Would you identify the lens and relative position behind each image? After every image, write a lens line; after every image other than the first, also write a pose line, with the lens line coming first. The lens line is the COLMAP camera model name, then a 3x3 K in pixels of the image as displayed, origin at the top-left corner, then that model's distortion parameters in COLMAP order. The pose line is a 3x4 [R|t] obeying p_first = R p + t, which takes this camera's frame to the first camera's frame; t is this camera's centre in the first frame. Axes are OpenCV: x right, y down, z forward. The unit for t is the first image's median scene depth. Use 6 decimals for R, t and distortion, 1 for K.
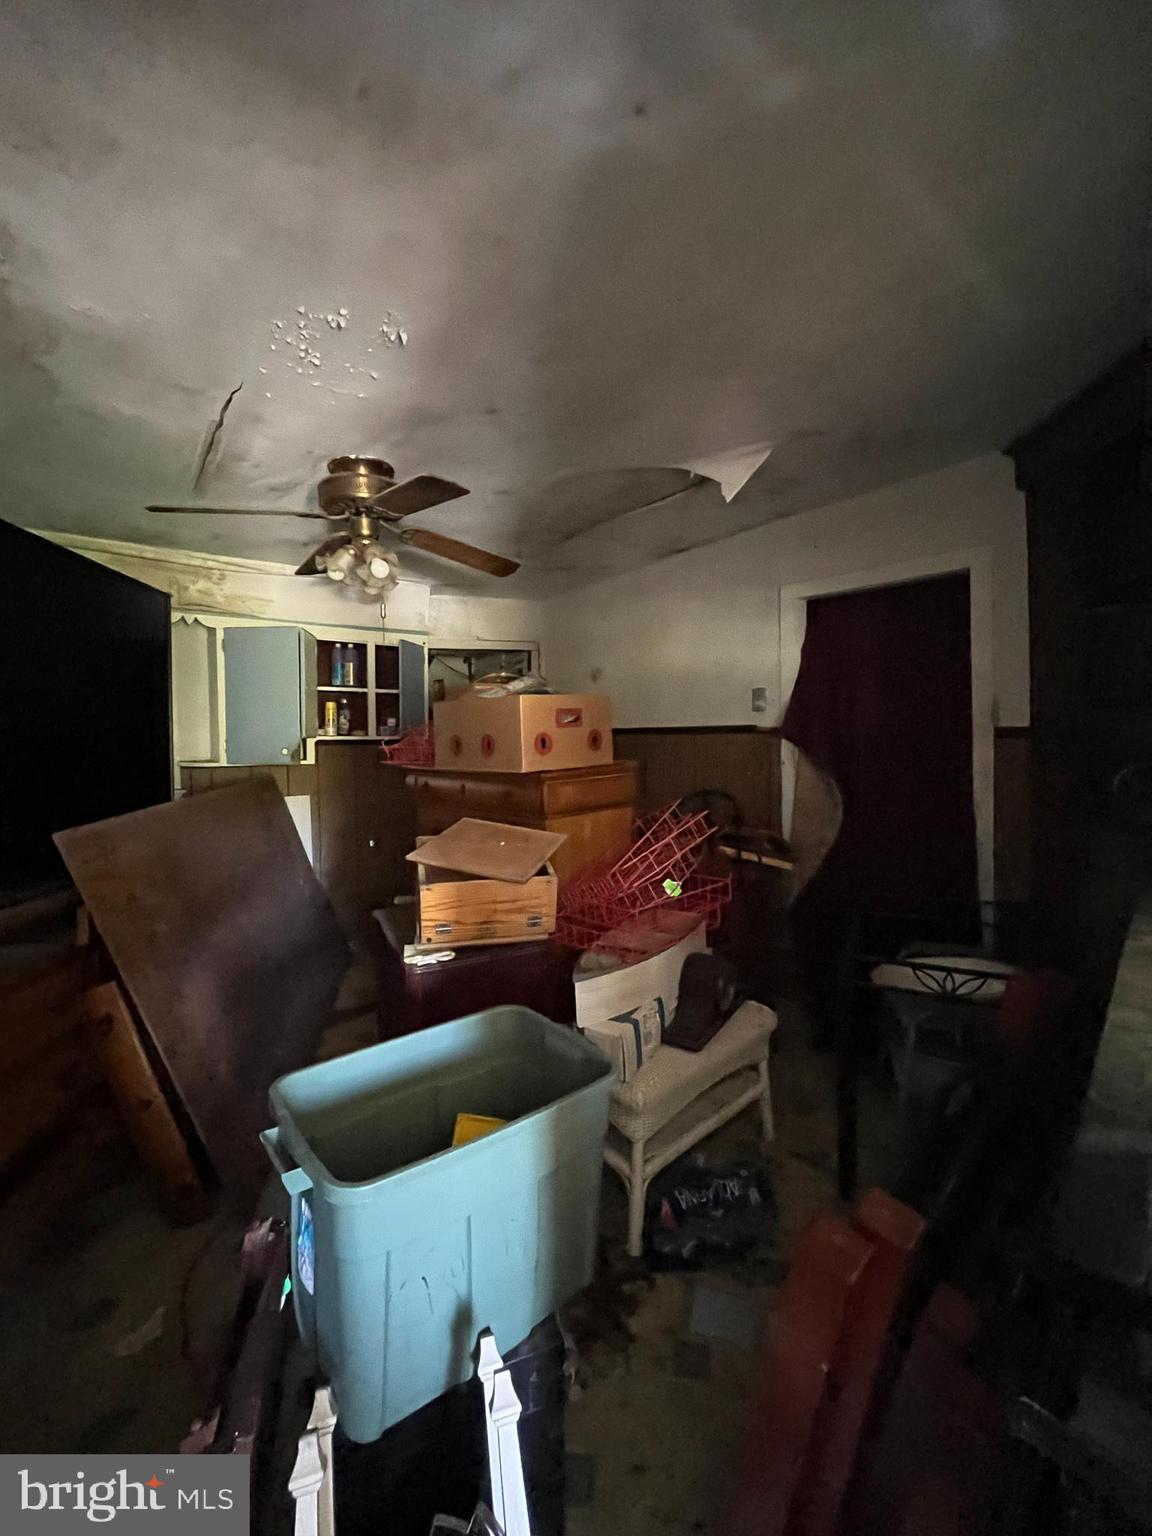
lens RADIAL K [[620.5, 0, 575.4], [0, 620.5, 764.4], [0, 0, 1]] dist [-0.002493, 0.000684]
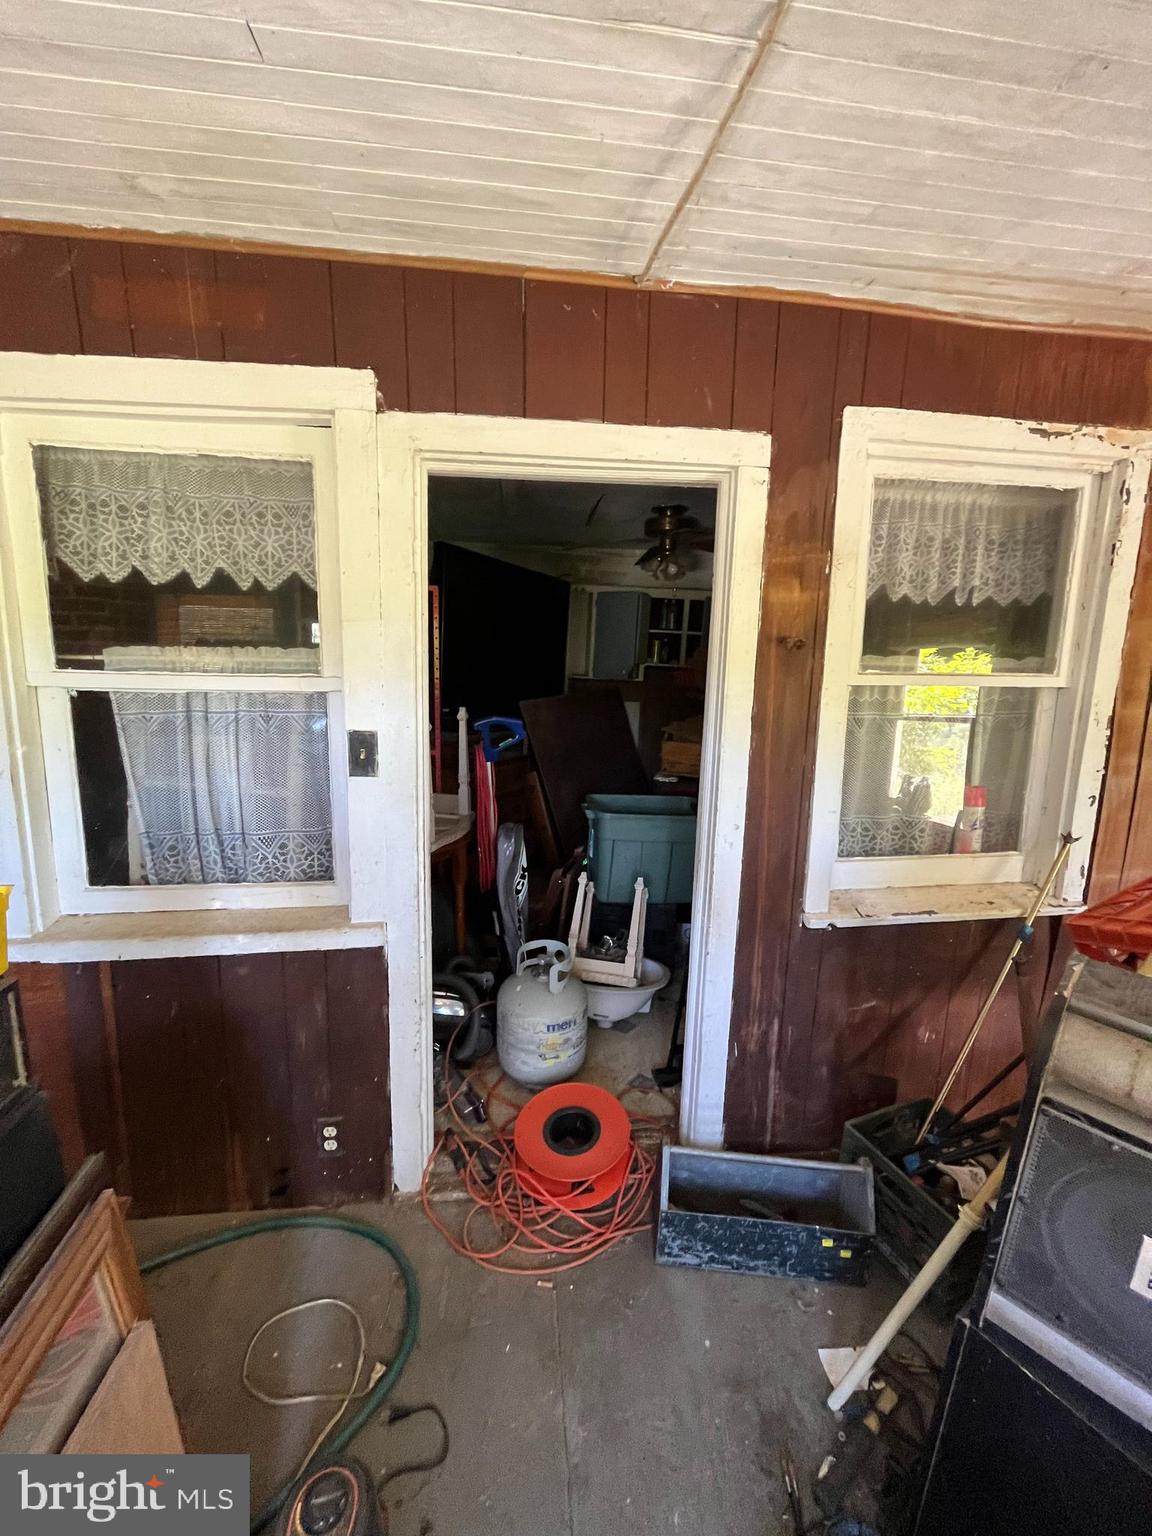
lens RADIAL K [[620.5, 0, 580.1], [0, 620.5, 763.3], [0, 0, 1]] dist [-0.002493, 0.000684]
pose [[0.850753, 0.135251, -0.507864, 0.310386], [-0.076888, 0.987953, 0.134305, 0.006984], [0.519910, -0.075212, 0.850903, -0.486906]]
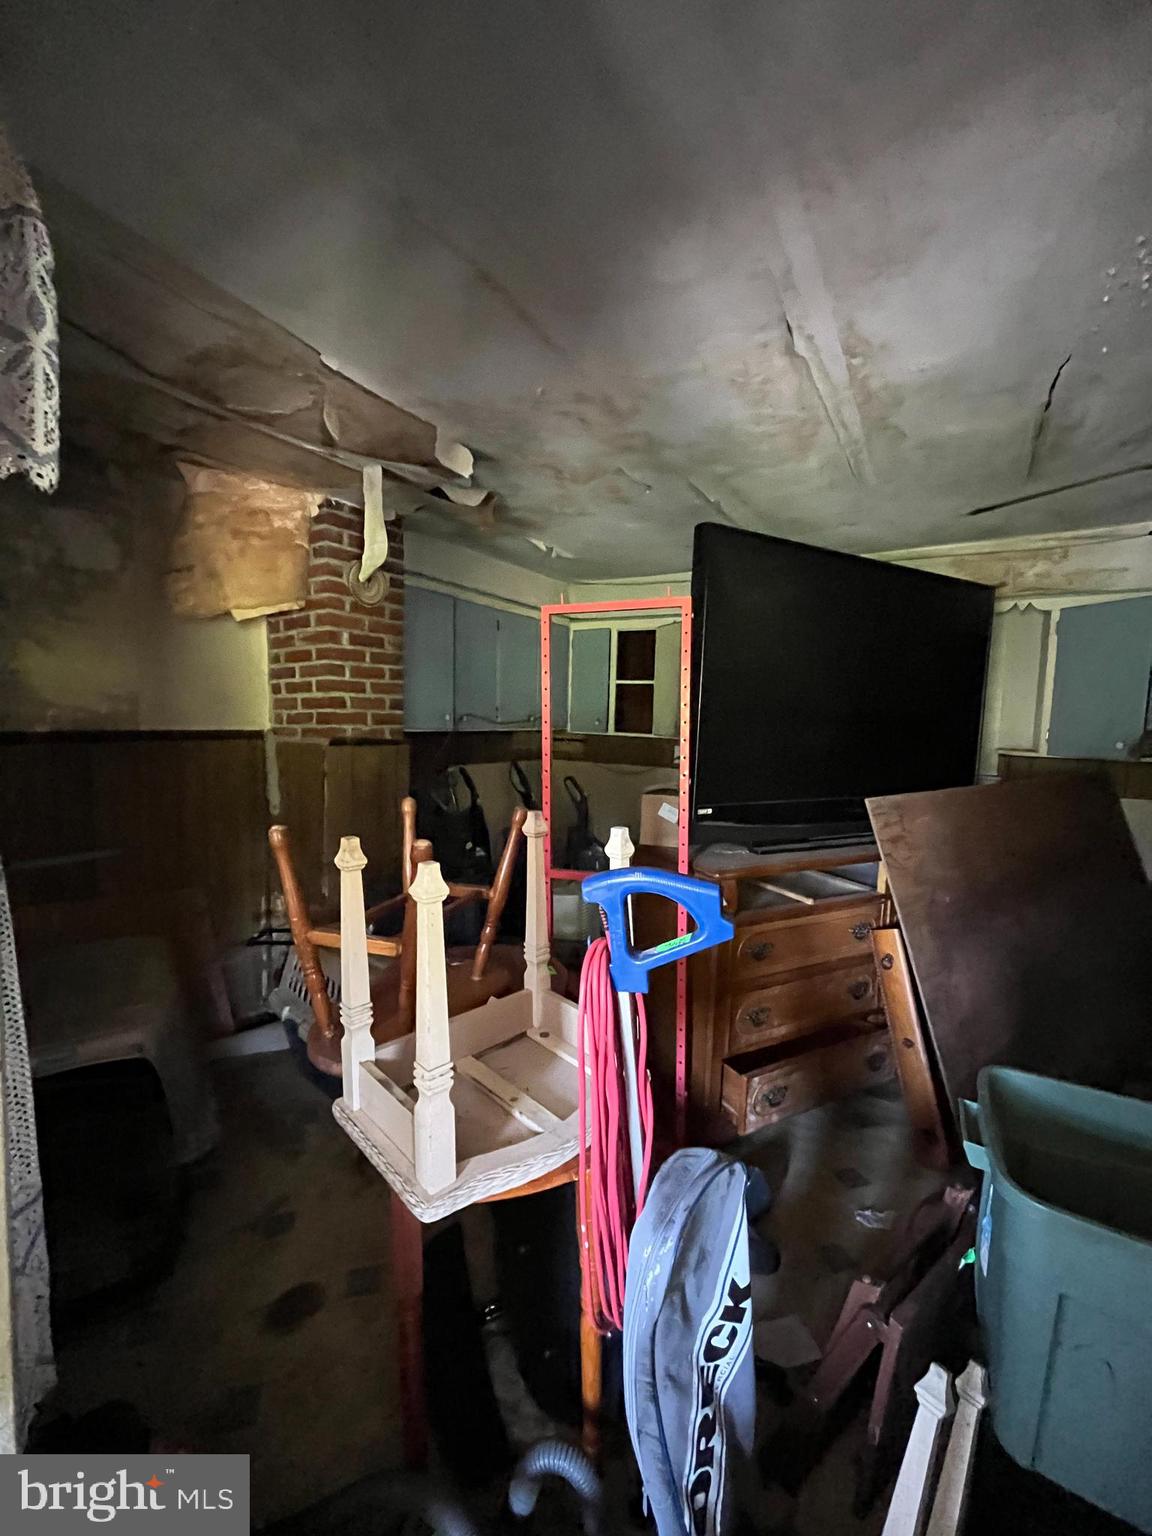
lens RADIAL K [[620.5, 0, 575.2], [0, 620.5, 766.1], [0, 0, 1]] dist [-0.002493, 0.000684]
pose [[0.361279, 0.096363, -0.927465, 0.062313], [-0.071758, 0.994569, 0.075383, -0.003602], [0.929693, 0.039318, 0.366232, -0.011809]]
